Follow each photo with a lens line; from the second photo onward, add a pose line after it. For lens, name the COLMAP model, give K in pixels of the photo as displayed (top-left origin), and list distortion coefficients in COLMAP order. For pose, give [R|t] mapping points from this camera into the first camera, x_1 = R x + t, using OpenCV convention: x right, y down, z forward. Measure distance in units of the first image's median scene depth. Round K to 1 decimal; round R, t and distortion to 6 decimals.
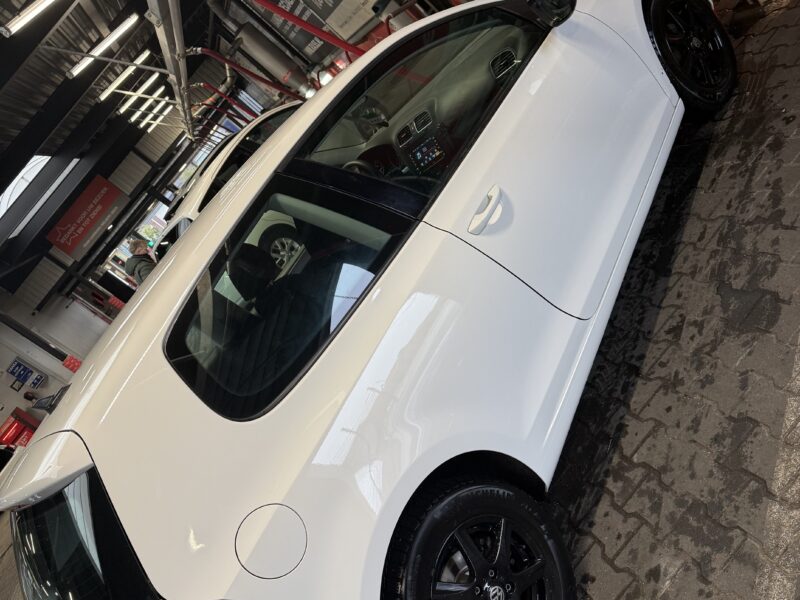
lens RADIAL K [[742.0, 0, 400.0], [0, 742.0, 300.0], [0, 0, 1]] dist [0.134817, -0.265289]
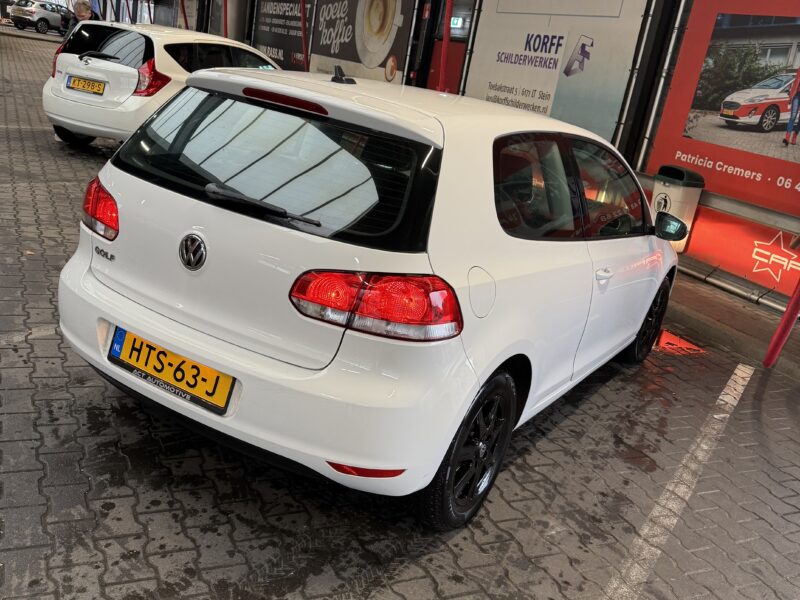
lens RADIAL K [[742.0, 0, 400.0], [0, 742.0, 300.0], [0, 0, 1]] dist [0.134817, -0.265289]
pose [[0.532323, 0.789035, 0.306685, -0.457389], [-0.716544, 0.612880, -0.333080, 0.620640], [-0.450773, -0.042447, 0.891629, -0.090797]]
